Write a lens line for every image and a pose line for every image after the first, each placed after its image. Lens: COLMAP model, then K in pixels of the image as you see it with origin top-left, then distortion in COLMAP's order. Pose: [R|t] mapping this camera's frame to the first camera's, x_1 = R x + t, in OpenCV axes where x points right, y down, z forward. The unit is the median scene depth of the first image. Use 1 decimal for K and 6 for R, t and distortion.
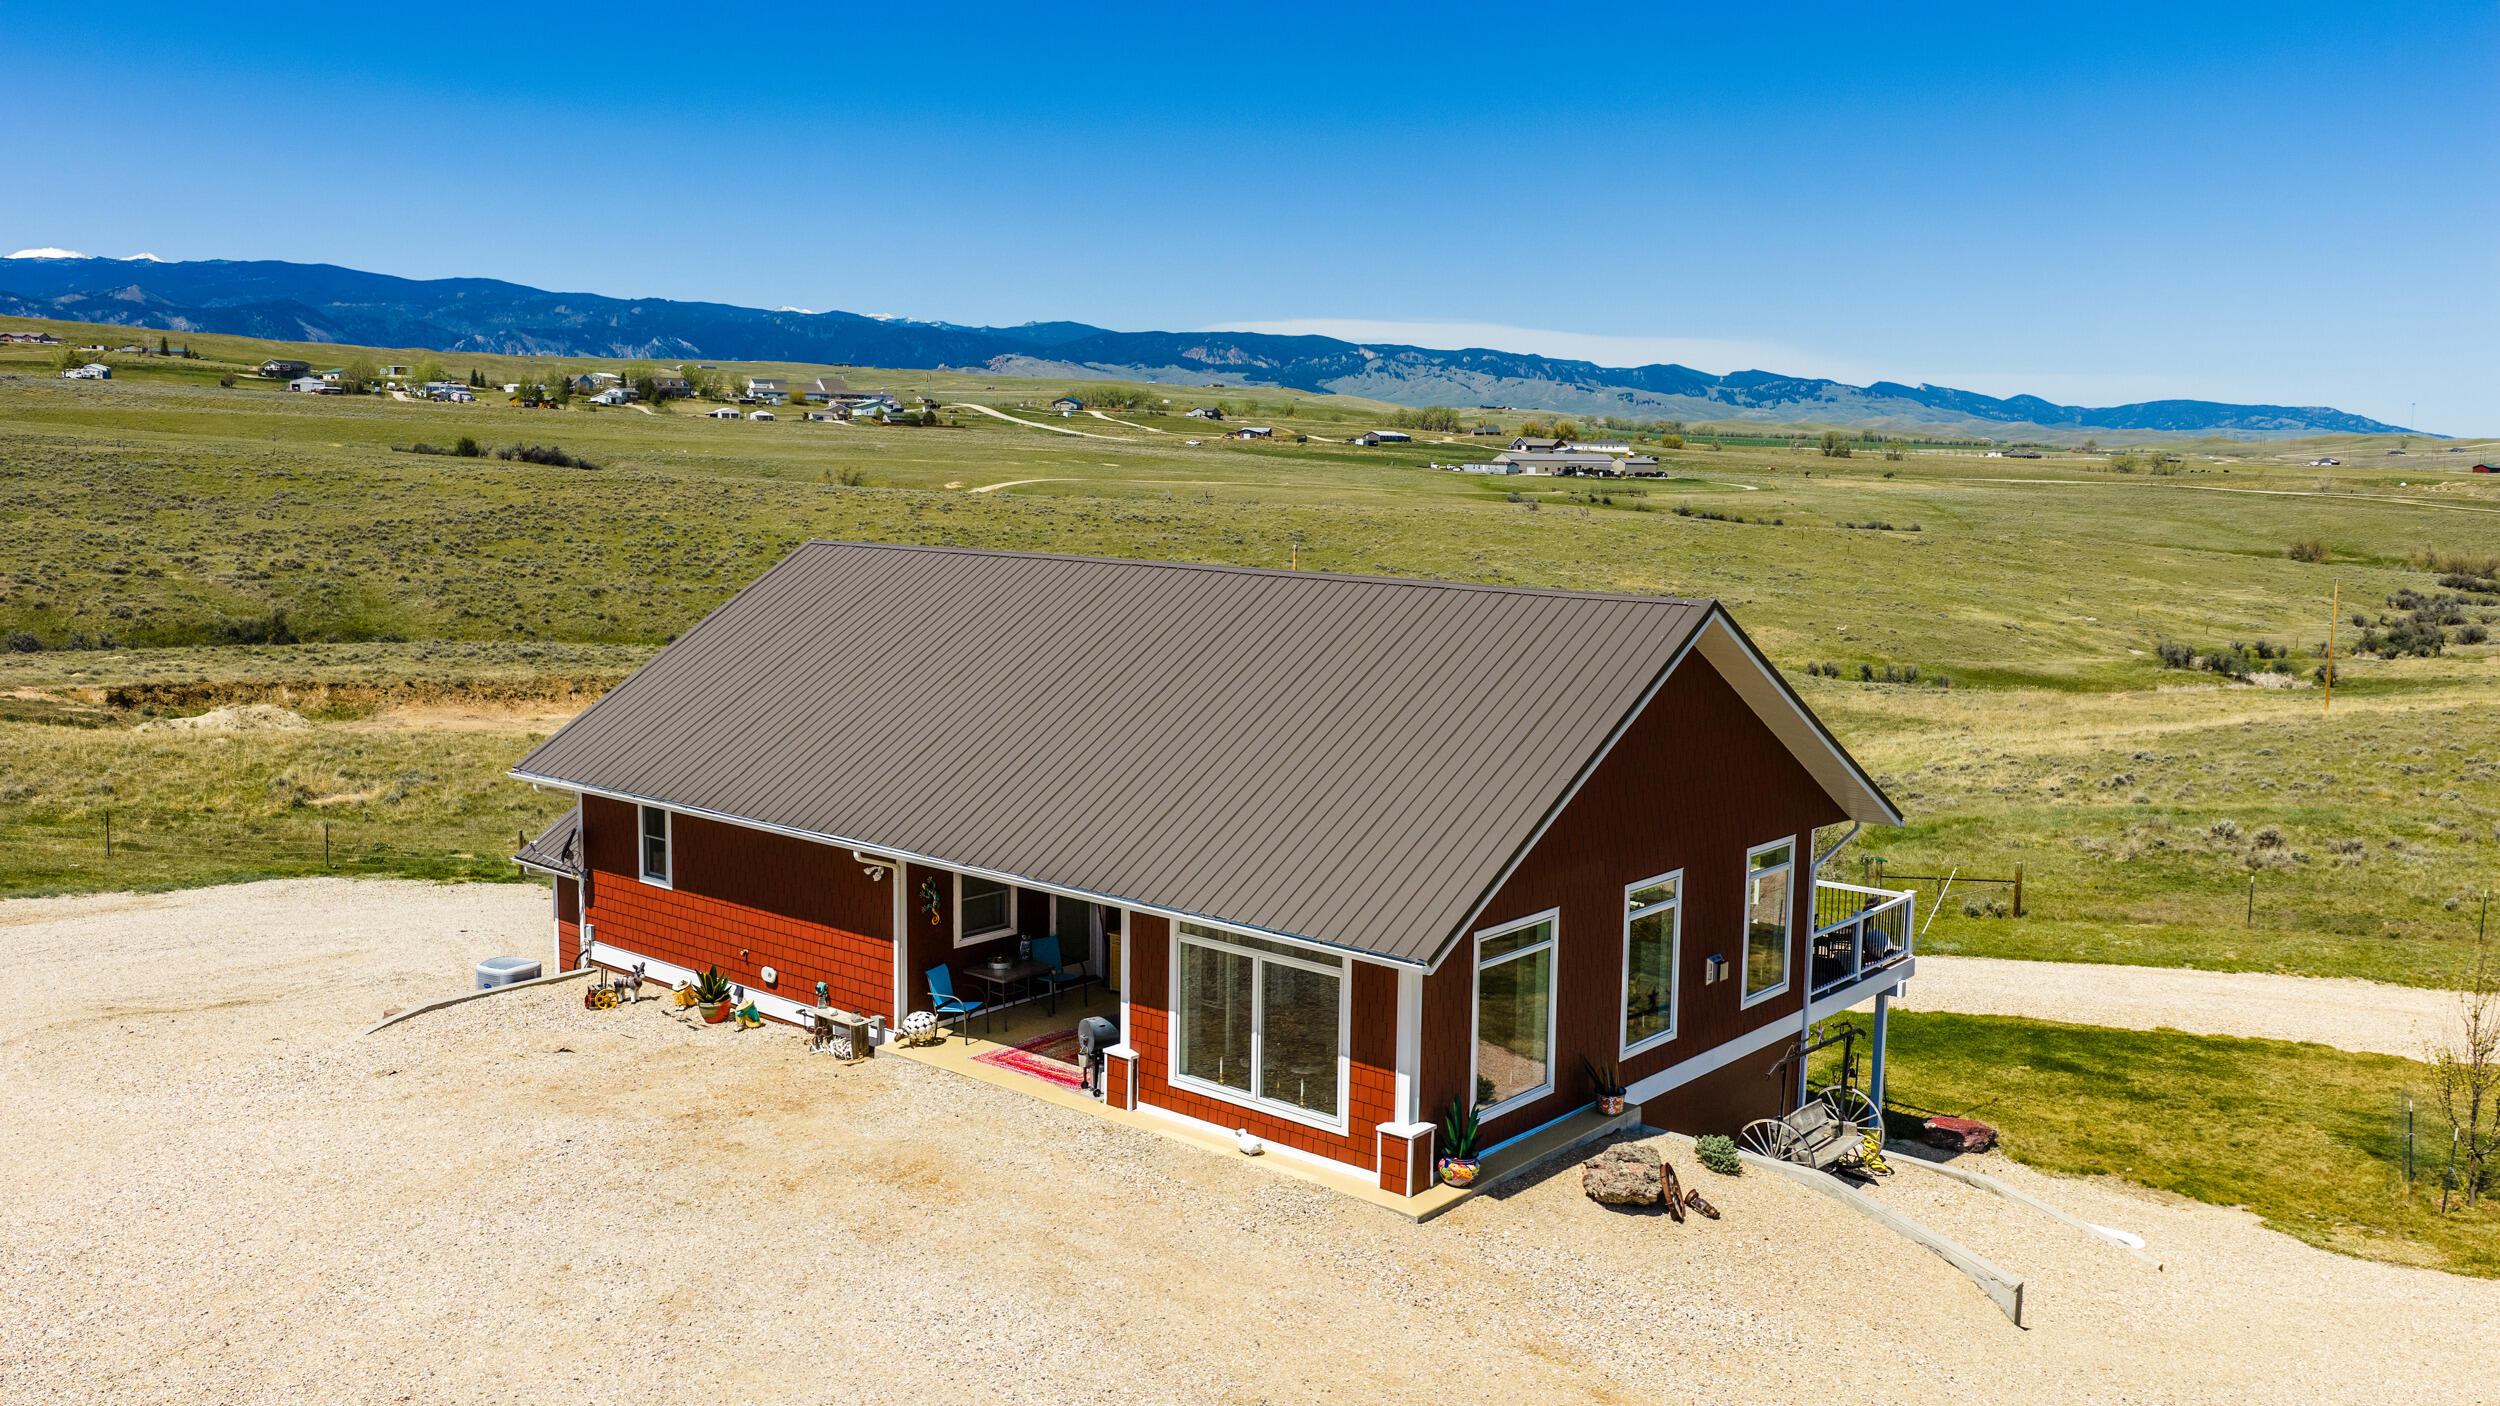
lens RADIAL K [[1935.0, 0, 1251.5], [0, 1935.0, 697.2], [0, 0, 1]] dist [0.006109, 0.002865]
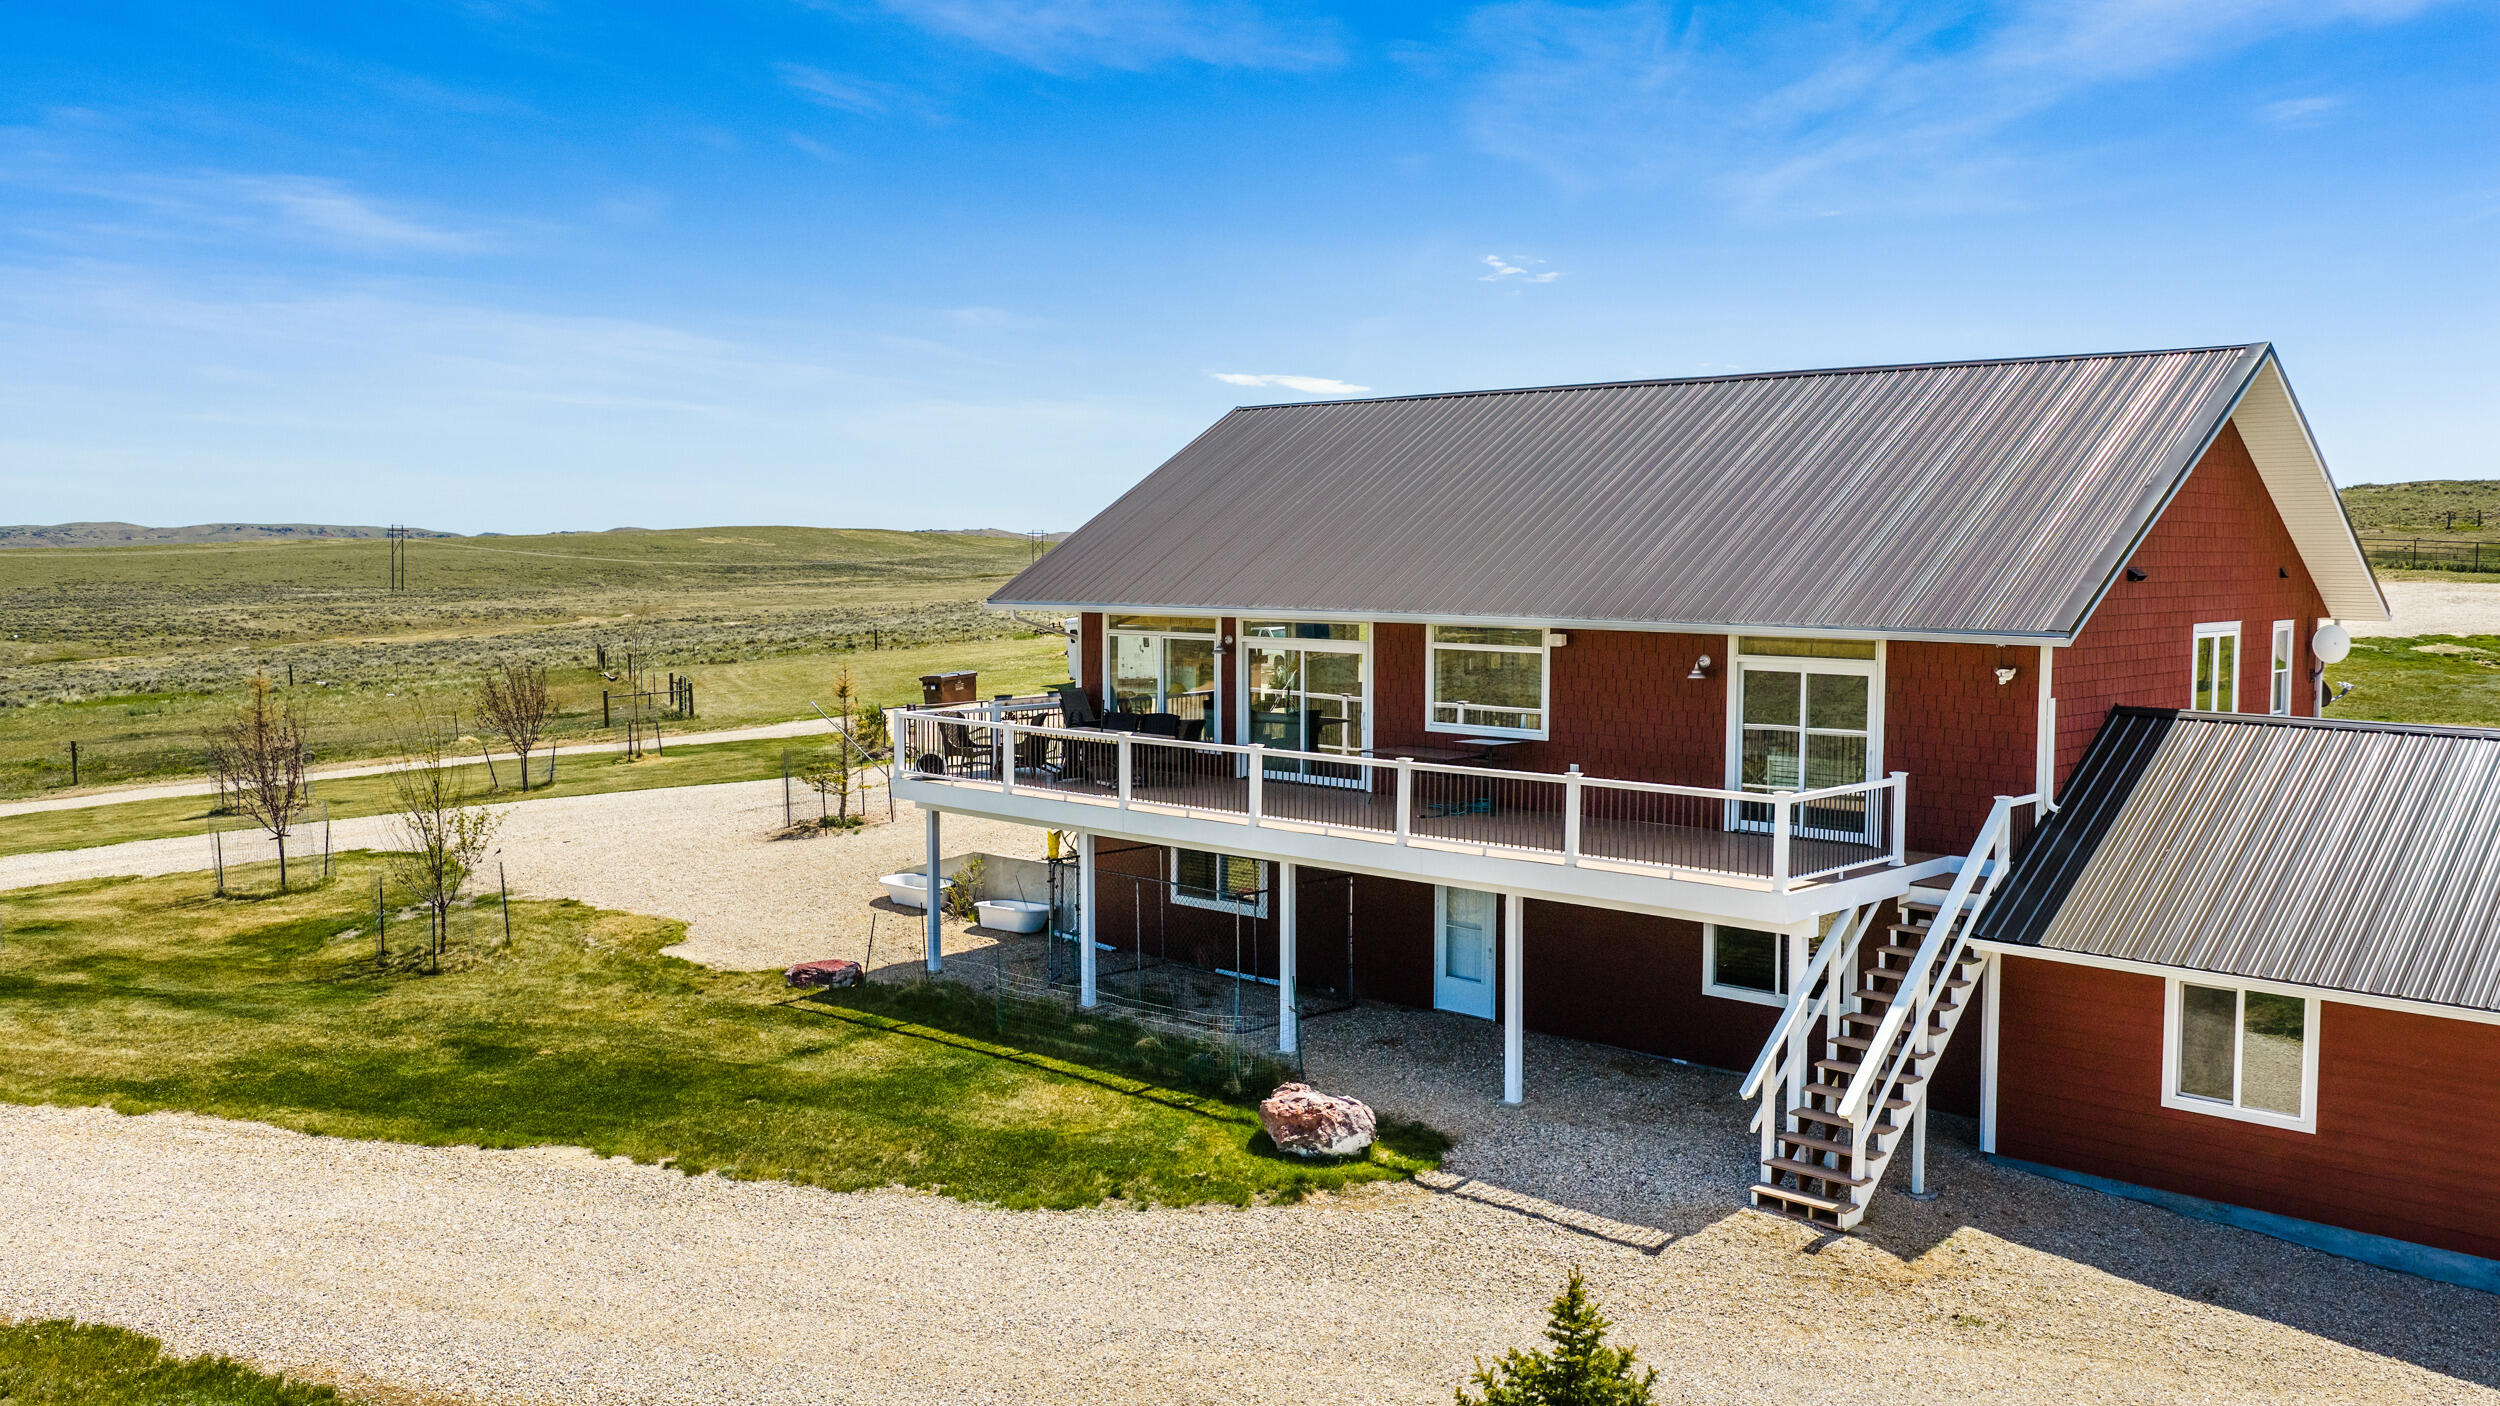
lens RADIAL K [[2069.9, 0, 1249.9], [0, 2069.9, 700.3], [0, 0, 1]] dist [-0.004646, 0.001769]
pose [[-0.999835, -0.013951, 0.011598, 0.137987], [-0.011457, 0.981221, 0.192547, -0.091322], [-0.014067, 0.192383, -0.981219, 1.811895]]
